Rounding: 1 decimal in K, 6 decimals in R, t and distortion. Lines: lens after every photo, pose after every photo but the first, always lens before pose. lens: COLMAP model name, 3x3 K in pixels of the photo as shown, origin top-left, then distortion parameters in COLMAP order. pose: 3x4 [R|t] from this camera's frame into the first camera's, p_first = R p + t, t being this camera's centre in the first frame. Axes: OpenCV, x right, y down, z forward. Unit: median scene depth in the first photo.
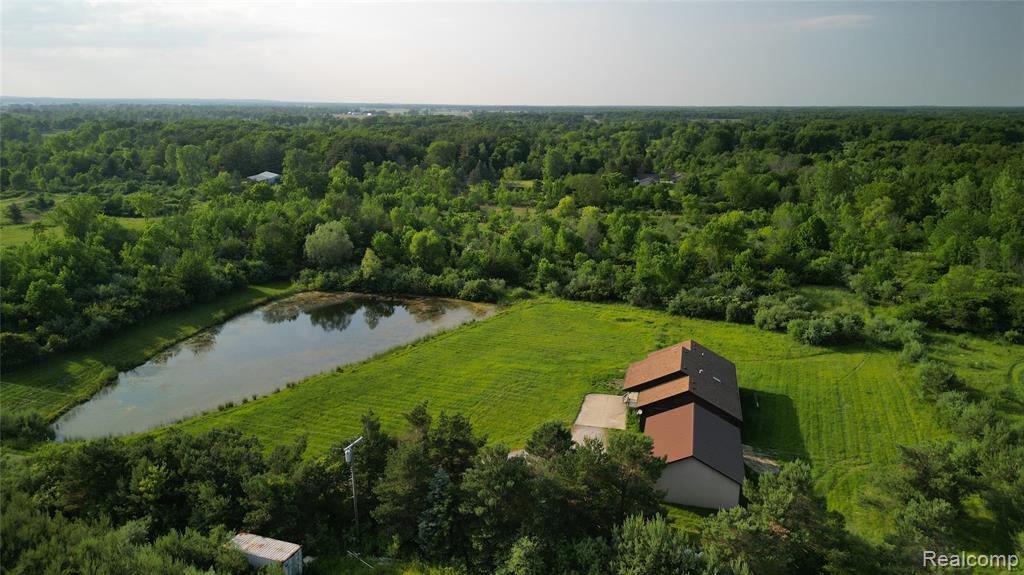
lens RADIAL K [[702.5, 0, 508.3], [0, 702.5, 290.7], [0, 0, 1]] dist [0.074088, -0.084285]
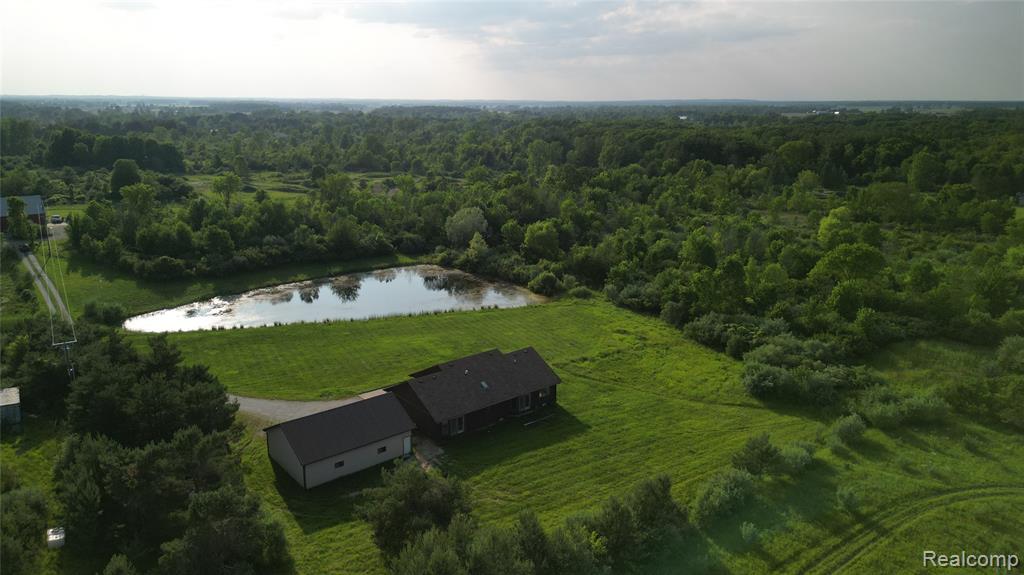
lens RADIAL K [[710.2, 0, 512.0], [0, 710.2, 287.5], [0, 0, 1]] dist [0.034437, 0.000065]
pose [[0.810976, 0.141088, -0.567814, 0.479984], [-0.144202, 0.988751, 0.039725, -0.026490], [0.567031, 0.049664, 0.822198, 0.134569]]
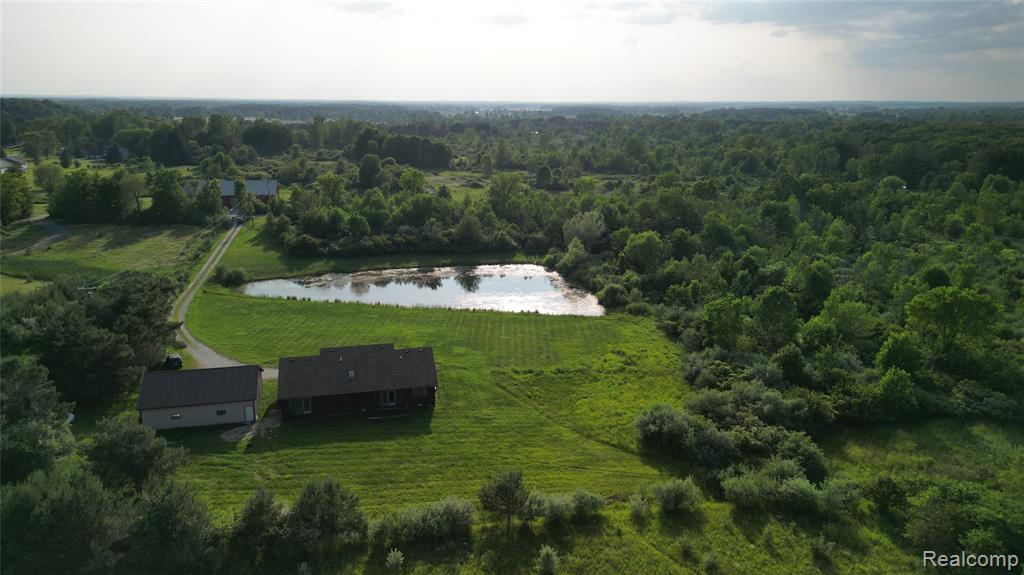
lens RADIAL K [[702.5, 0, 508.3], [0, 702.5, 290.7], [0, 0, 1]] dist [0.074088, -0.084285]
pose [[0.469658, 0.218712, -0.855328, 0.691783], [-0.223039, 0.966795, 0.124745, -0.091091], [0.854210, 0.132184, 0.502845, 0.381941]]
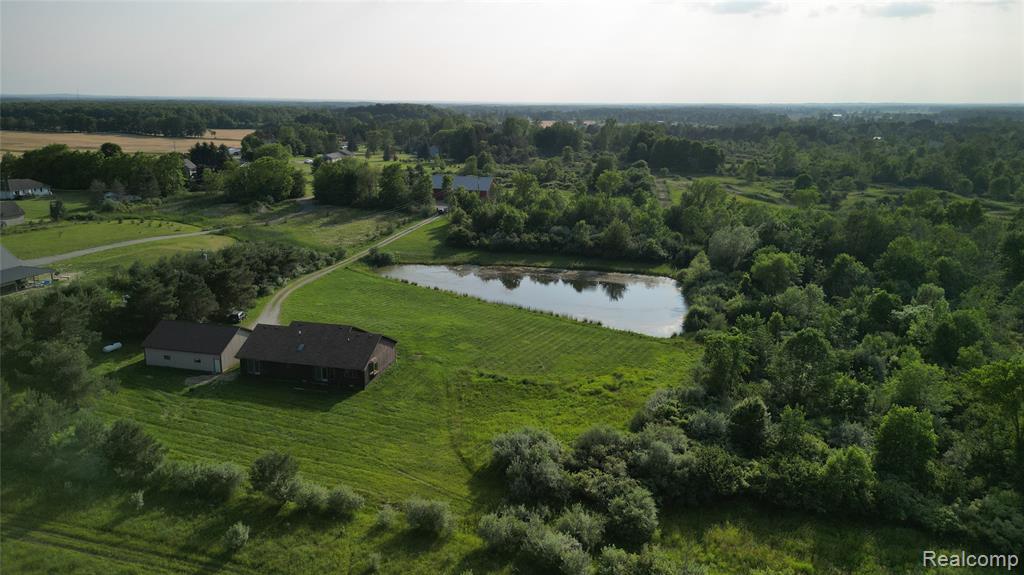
lens RADIAL K [[702.5, 0, 508.3], [0, 702.5, 290.7], [0, 0, 1]] dist [0.074088, -0.084285]
pose [[0.010261, 0.244665, -0.969553, 0.761232], [-0.258609, 0.937266, 0.233780, -0.167984], [0.965928, 0.248336, 0.072890, 0.683876]]
